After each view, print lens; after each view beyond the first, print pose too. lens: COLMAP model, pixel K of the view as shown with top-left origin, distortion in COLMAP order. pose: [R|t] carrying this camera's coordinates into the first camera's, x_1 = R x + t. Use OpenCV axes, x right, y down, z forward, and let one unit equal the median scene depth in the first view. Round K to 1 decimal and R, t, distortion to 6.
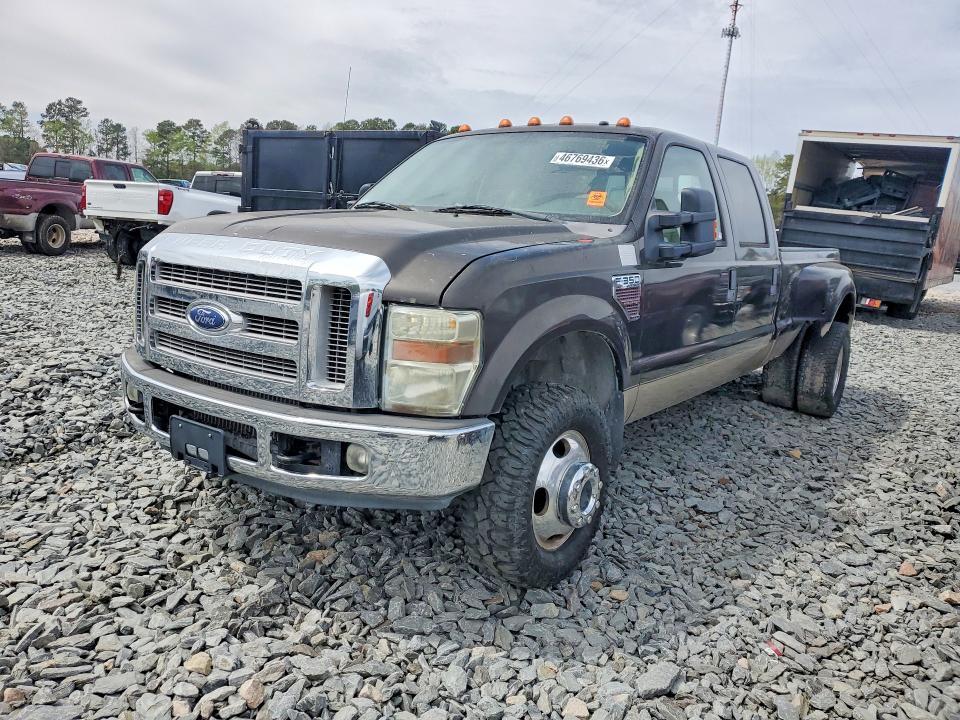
lens RADIAL K [[635.6, 0, 478.8], [0, 635.6, 353.1], [0, 0, 1]] dist [0.070773, -0.059395]
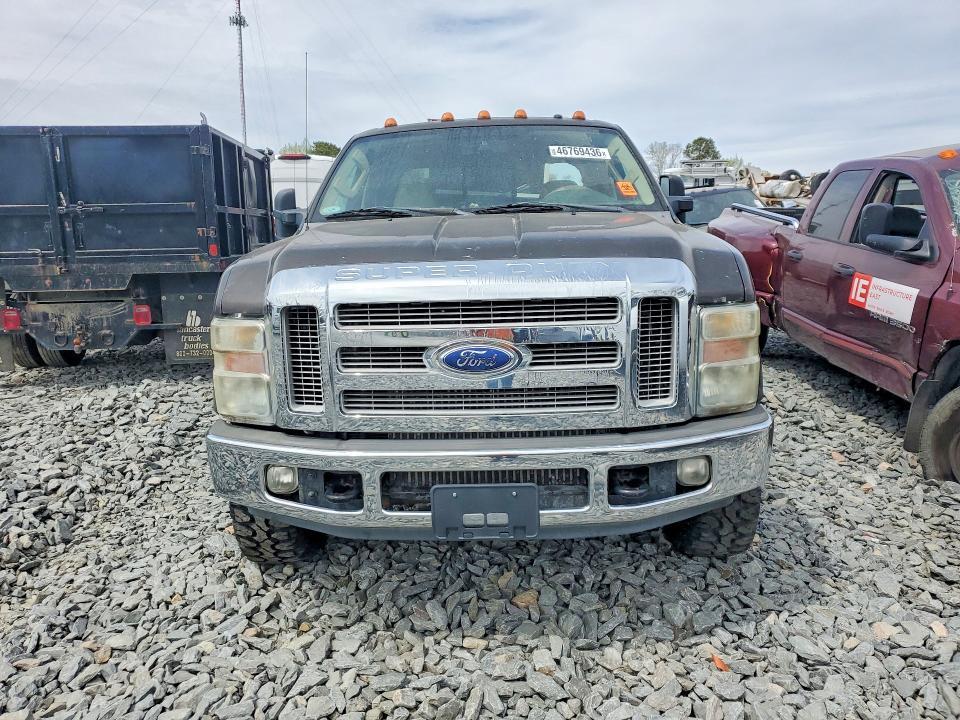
lens RADIAL K [[635.6, 0, 478.8], [0, 635.6, 353.1], [0, 0, 1]] dist [0.070773, -0.059395]
pose [[0.867373, -0.182023, 0.463176, -0.820811], [0.176297, 0.982739, 0.056061, -0.111520], [-0.465386, 0.033030, 0.884491, 0.274969]]
